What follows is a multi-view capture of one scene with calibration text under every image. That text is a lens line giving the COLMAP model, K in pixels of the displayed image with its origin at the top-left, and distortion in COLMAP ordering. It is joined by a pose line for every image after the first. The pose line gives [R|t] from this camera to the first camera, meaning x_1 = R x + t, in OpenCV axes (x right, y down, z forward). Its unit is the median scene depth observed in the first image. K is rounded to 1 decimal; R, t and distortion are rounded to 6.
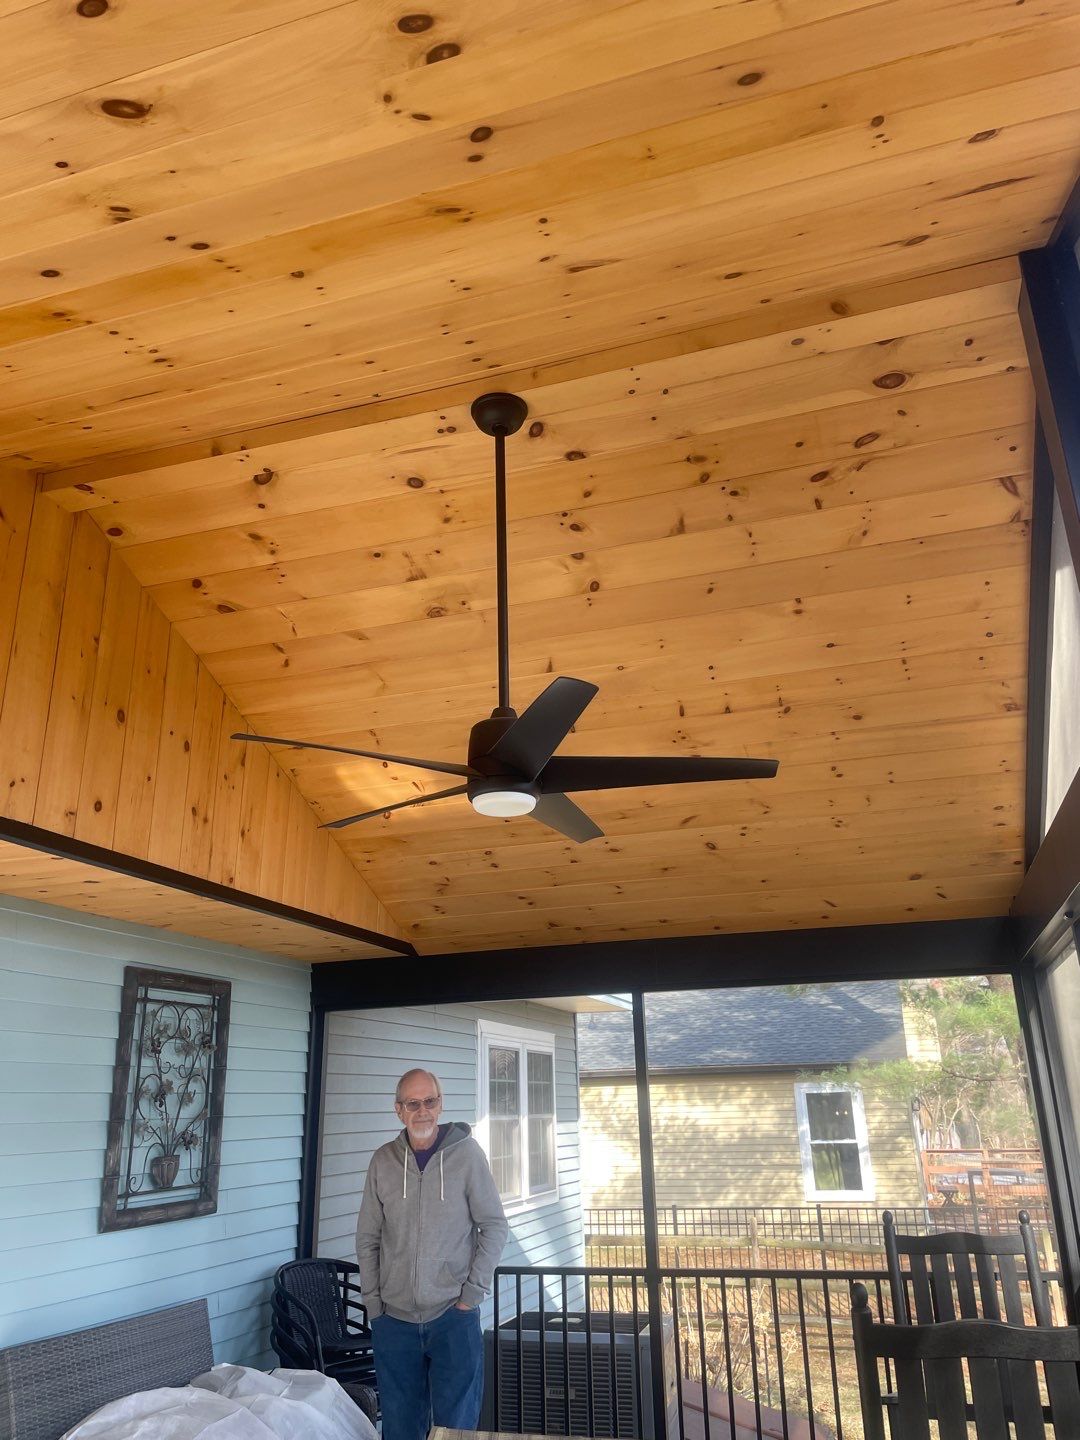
lens RADIAL K [[1084.5, 0, 561.5], [0, 1084.5, 719.7], [0, 0, 1]] dist [0.099794, -0.148098]
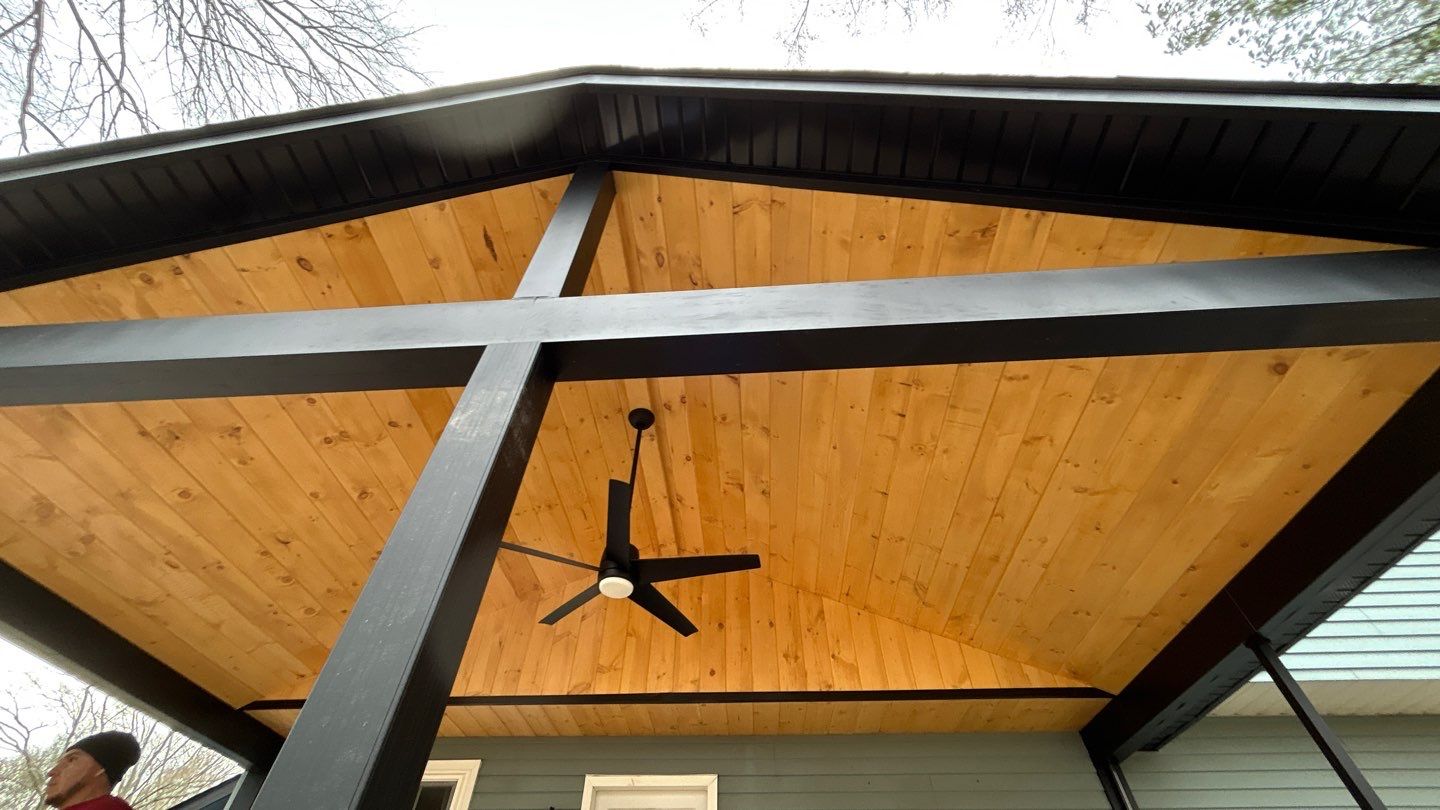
lens RADIAL K [[580.9, 0, 711.5], [0, 580.9, 403.0], [0, 0, 1]] dist [-0.002698, 0.000185]
pose [[0.230250, -0.702981, -0.672906, 0.532495], [0.312436, 0.708279, -0.633028, 0.323170], [0.921612, -0.064486, 0.382718, 0.473584]]
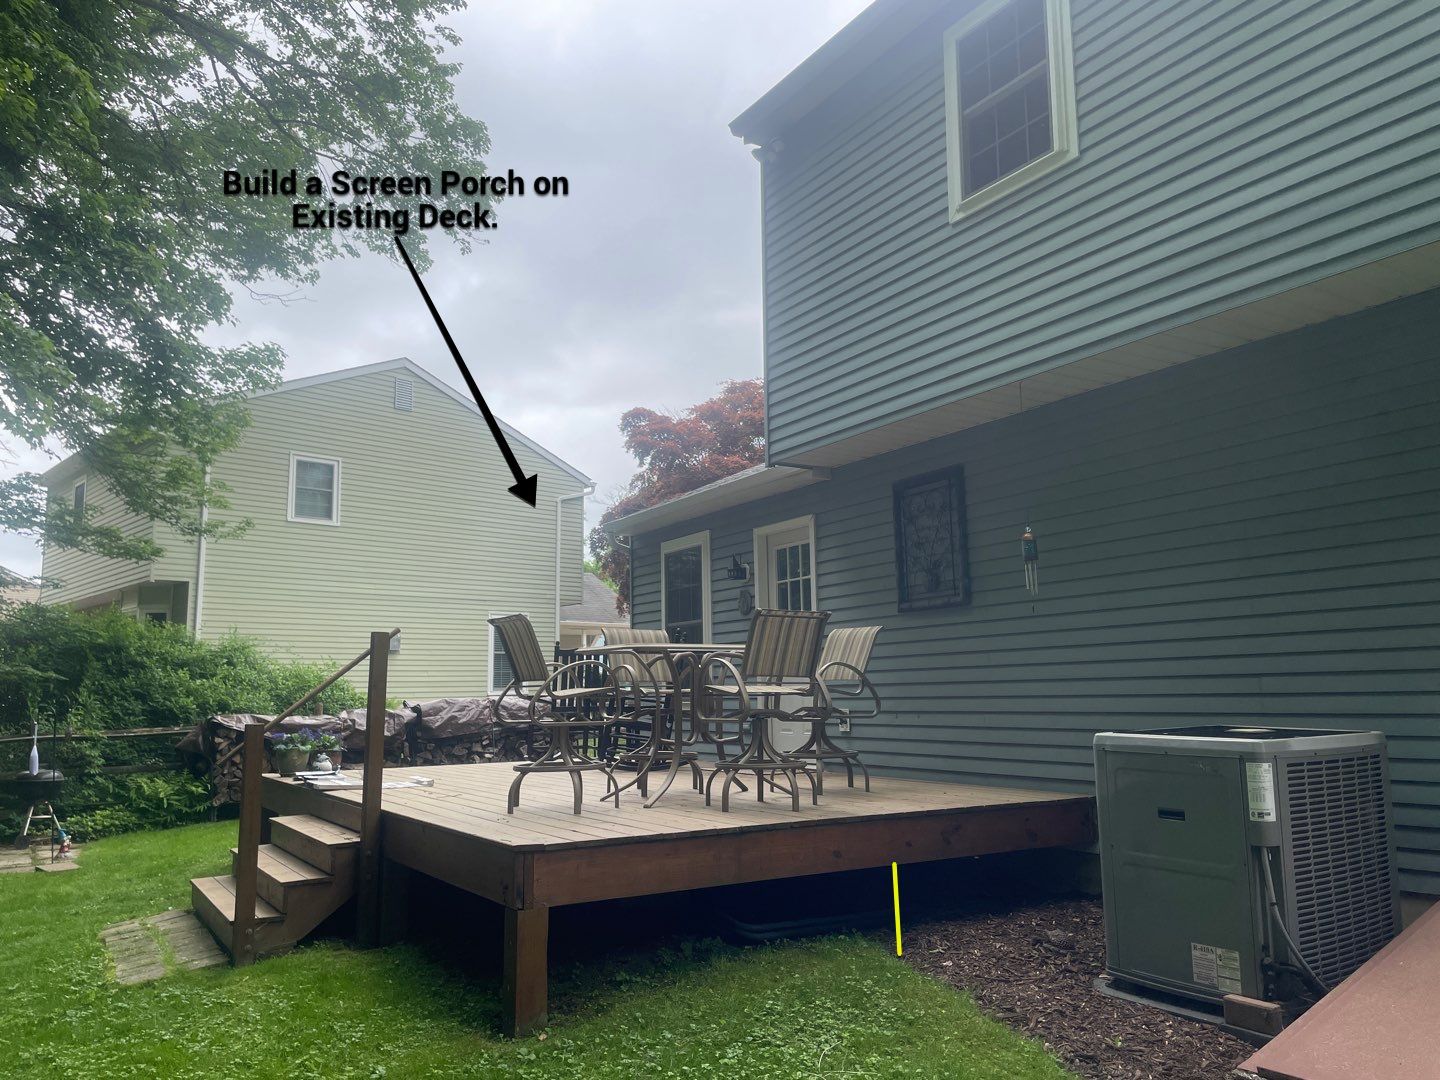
lens RADIAL K [[1084.5, 0, 724.4], [0, 1084.5, 538.4], [0, 0, 1]] dist [0.099794, -0.148098]
pose [[-0.655900, -0.076580, -0.750953, 1.165072], [0.281127, 0.898491, -0.337168, 0.841524], [0.700544, -0.432262, -0.567792, 1.791297]]
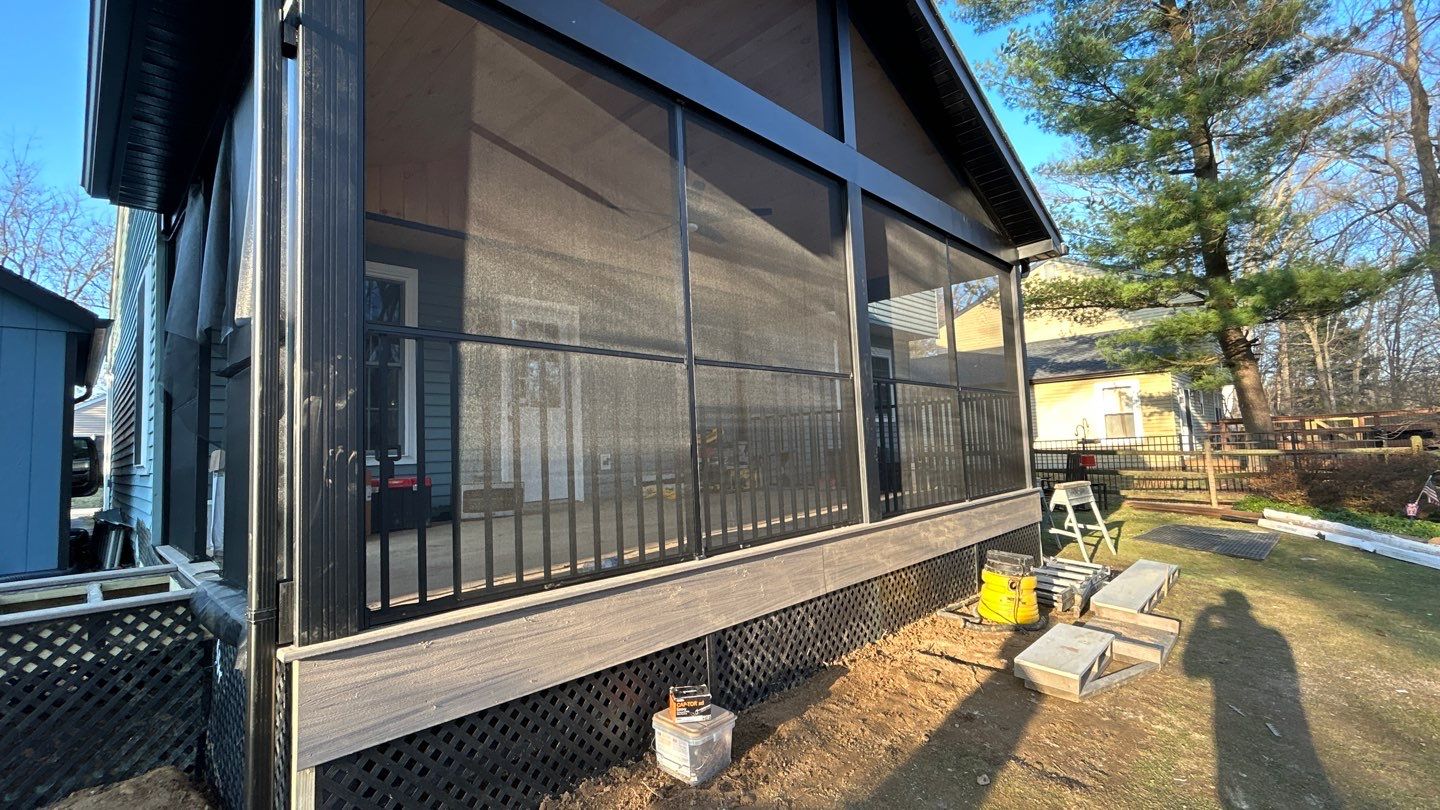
lens RADIAL K [[630.2, 0, 720.0], [0, 630.2, 405.0], [0, 0, 1]] dist [-0.014397, 0.000017]
pose [[0.891658, -0.047657, -0.450193, 0.511384], [0.172911, 0.954901, 0.241384, 0.089780], [0.418386, -0.293075, 0.859686, -0.440538]]
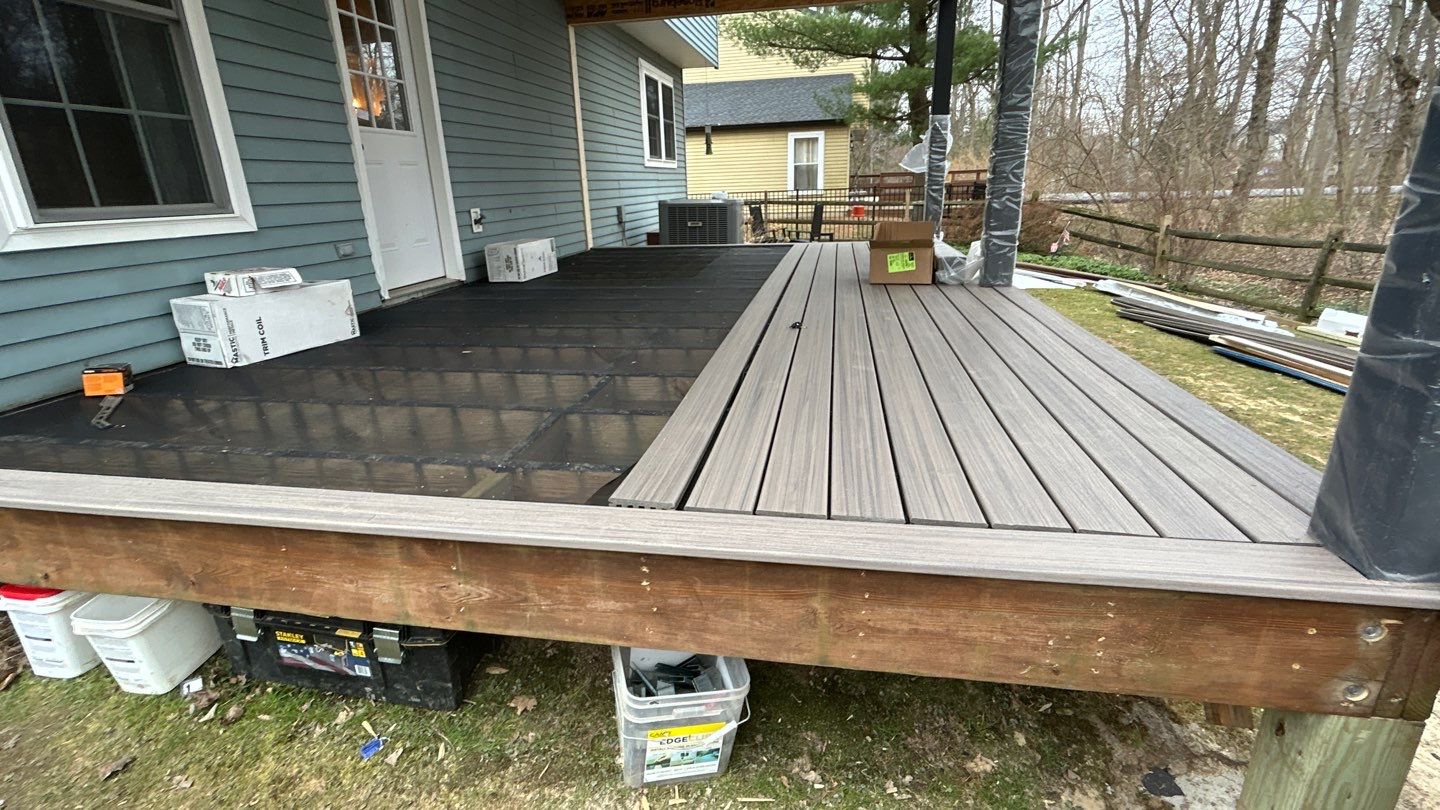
lens RADIAL K [[655.4, 0, 709.7], [0, 655.4, 406.6], [0, 0, 1]] dist [-0.003512, 0.000550]
pose [[0.993282, -0.041643, 0.107970, -0.172109], [-0.034479, 0.784142, 0.619622, 0.096667], [-0.110467, -0.619182, 0.777439, -0.366972]]
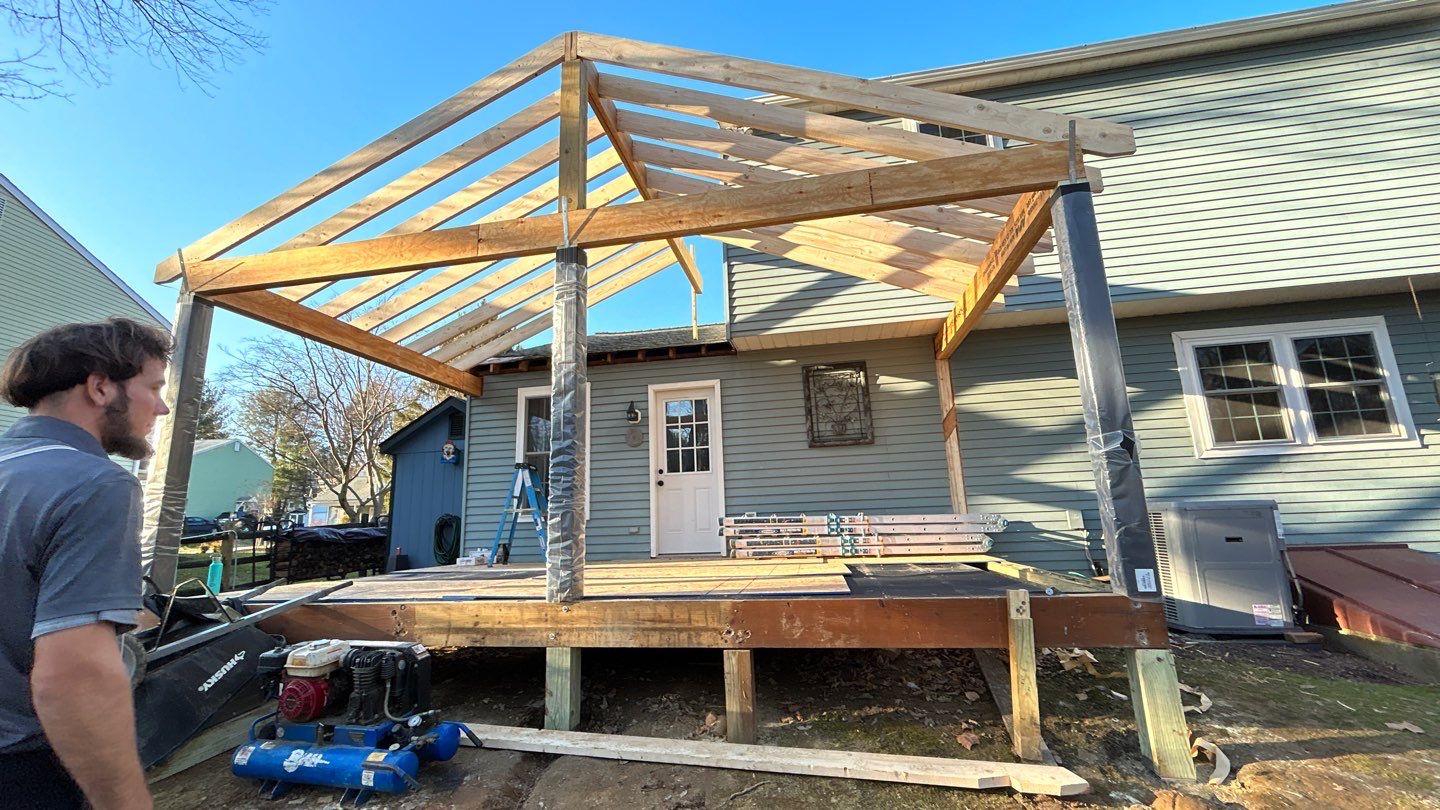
lens RADIAL K [[580.9, 0, 711.5], [0, 580.9, 403.0], [0, 0, 1]] dist [-0.002698, 0.000185]
pose [[0.107802, -0.181927, -0.977385, 1.073936], [0.364341, 0.921946, -0.131422, 0.425616], [0.925005, -0.341934, 0.165671, 0.478215]]
